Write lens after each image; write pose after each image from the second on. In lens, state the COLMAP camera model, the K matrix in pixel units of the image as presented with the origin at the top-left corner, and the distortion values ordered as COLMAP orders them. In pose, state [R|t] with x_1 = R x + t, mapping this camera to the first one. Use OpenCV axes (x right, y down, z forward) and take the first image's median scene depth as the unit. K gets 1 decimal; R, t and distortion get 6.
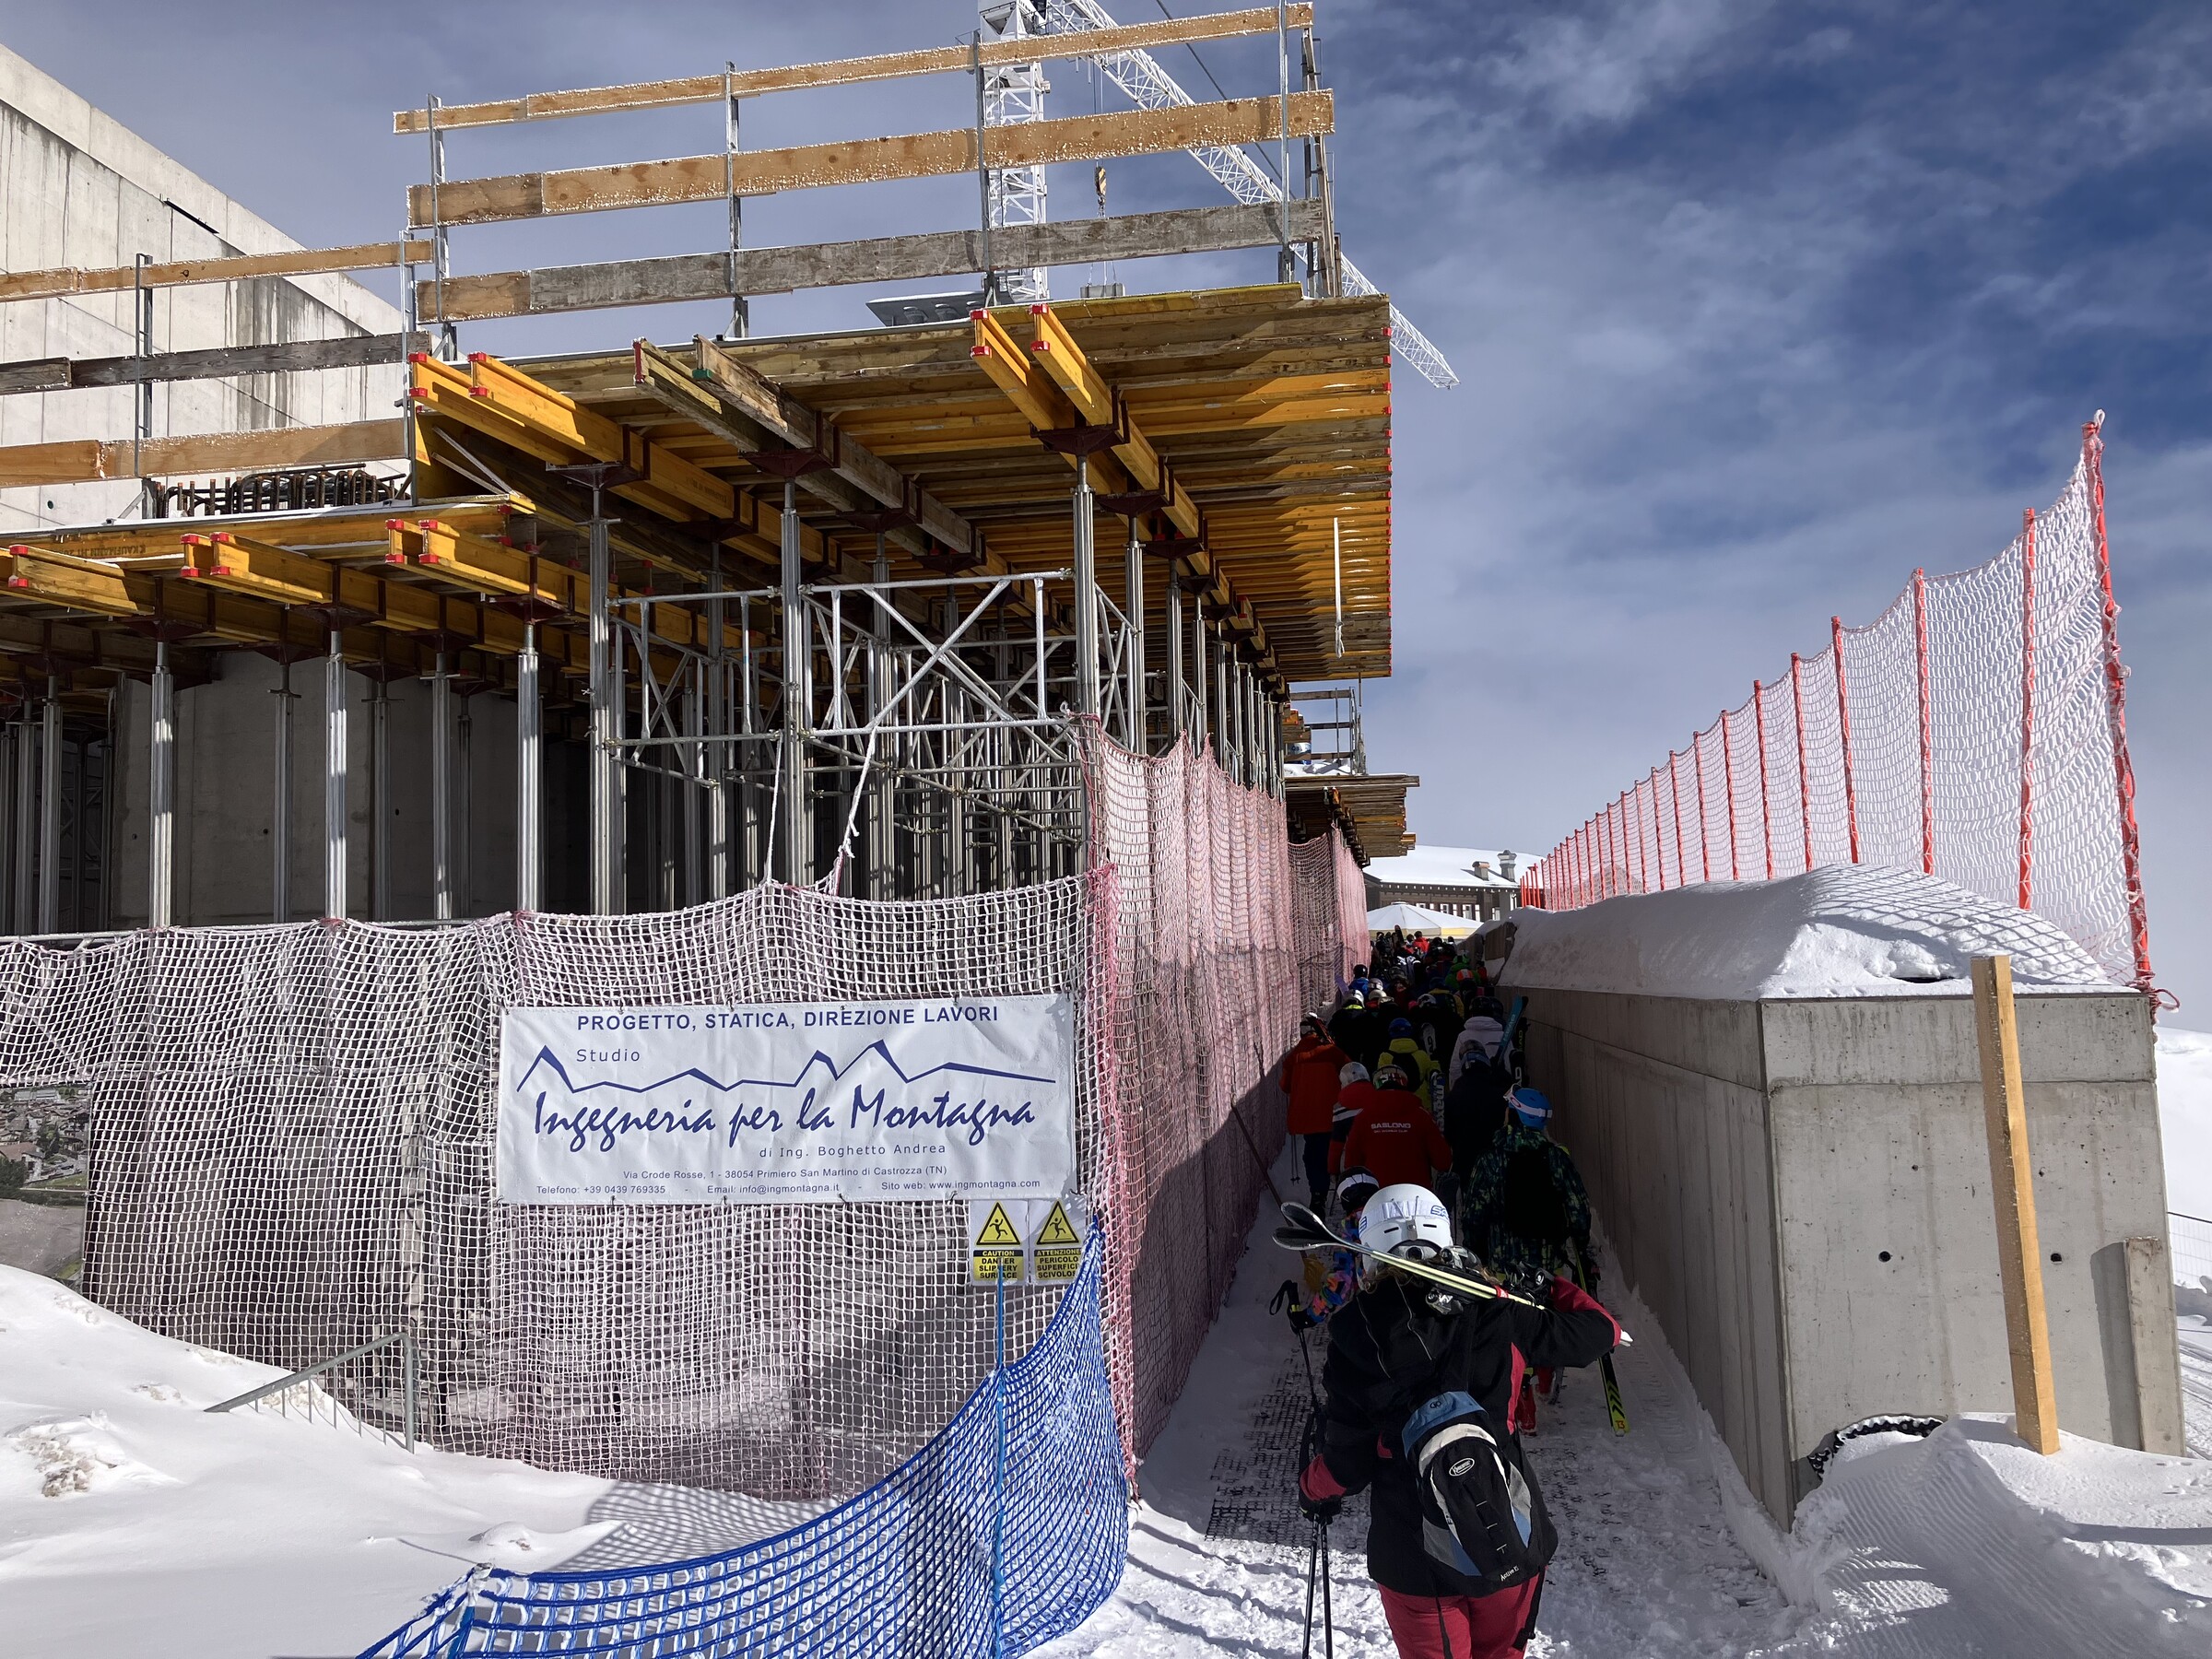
lens RADIAL K [[1848.8, 0, 1106.0], [0, 1848.8, 829.5], [0, 0, 1]] dist [0.095507, -0.112816]
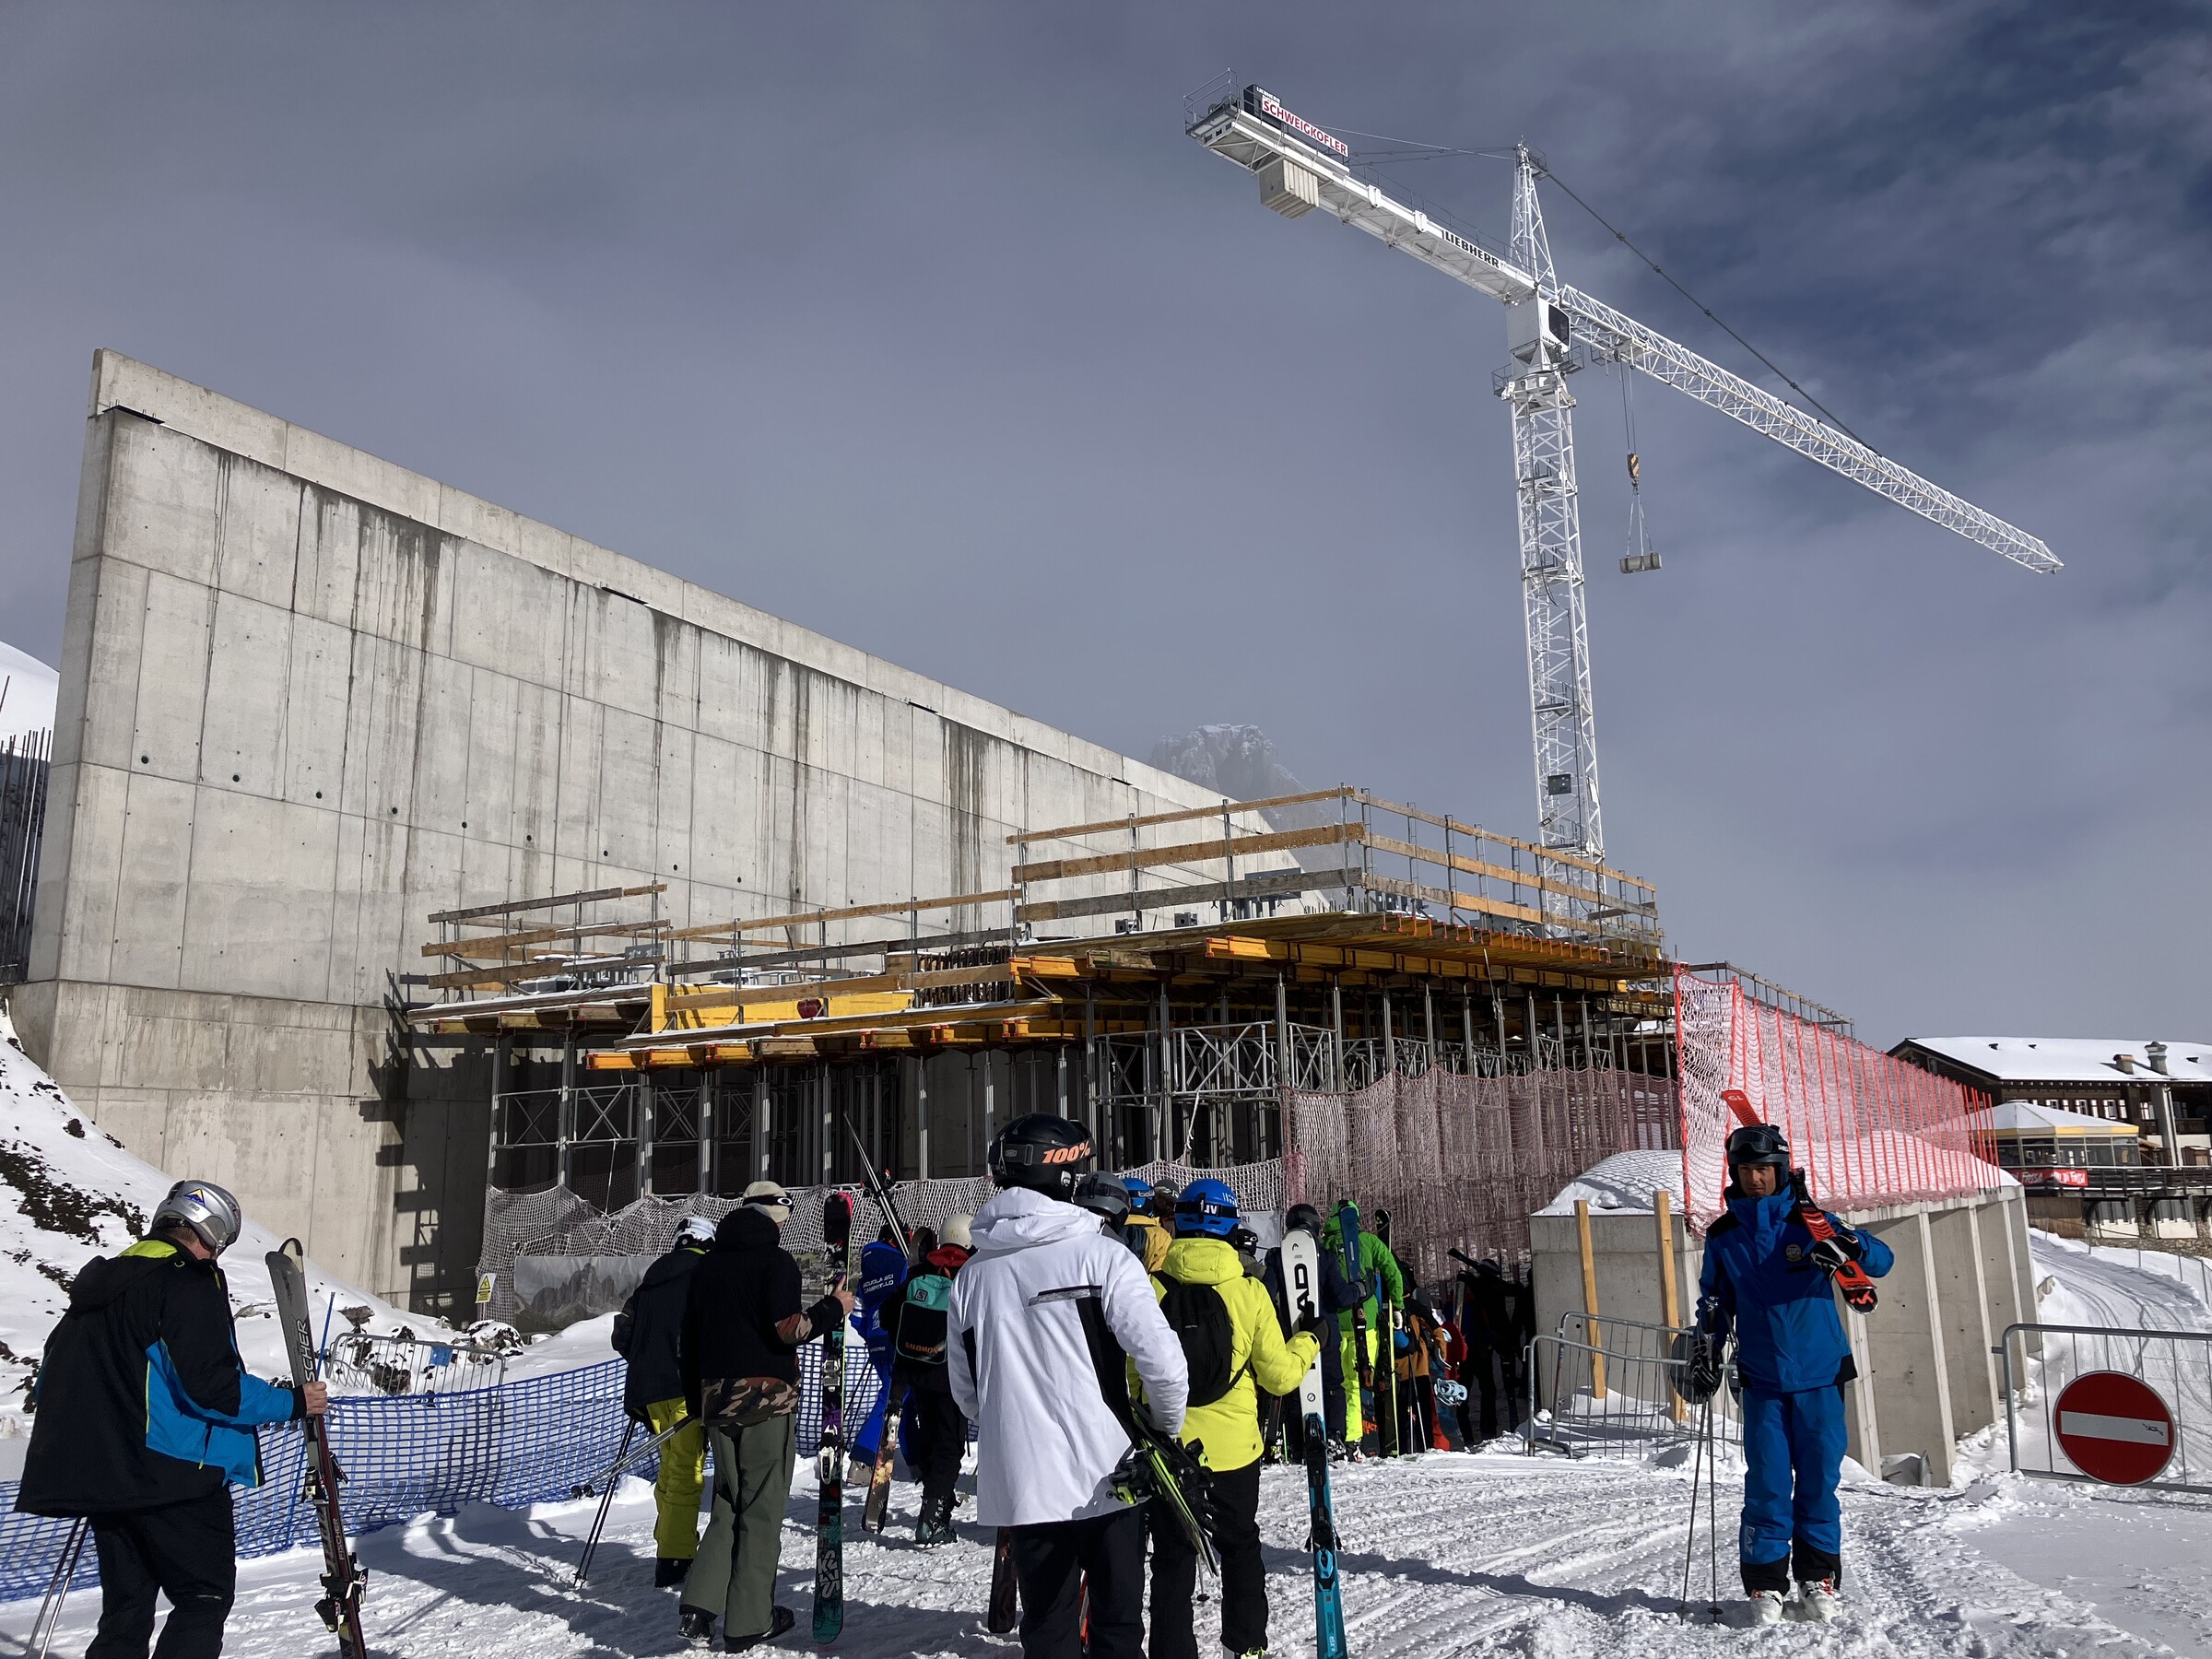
lens RADIAL K [[1848.8, 0, 1106.0], [0, 1848.8, 829.5], [0, 0, 1]] dist [0.095507, -0.112816]
pose [[0.936939, -0.069058, -0.342602, 0.543547], [0.034070, 0.993662, -0.107118, -0.128513], [0.347828, 0.088691, 0.933354, -1.143175]]
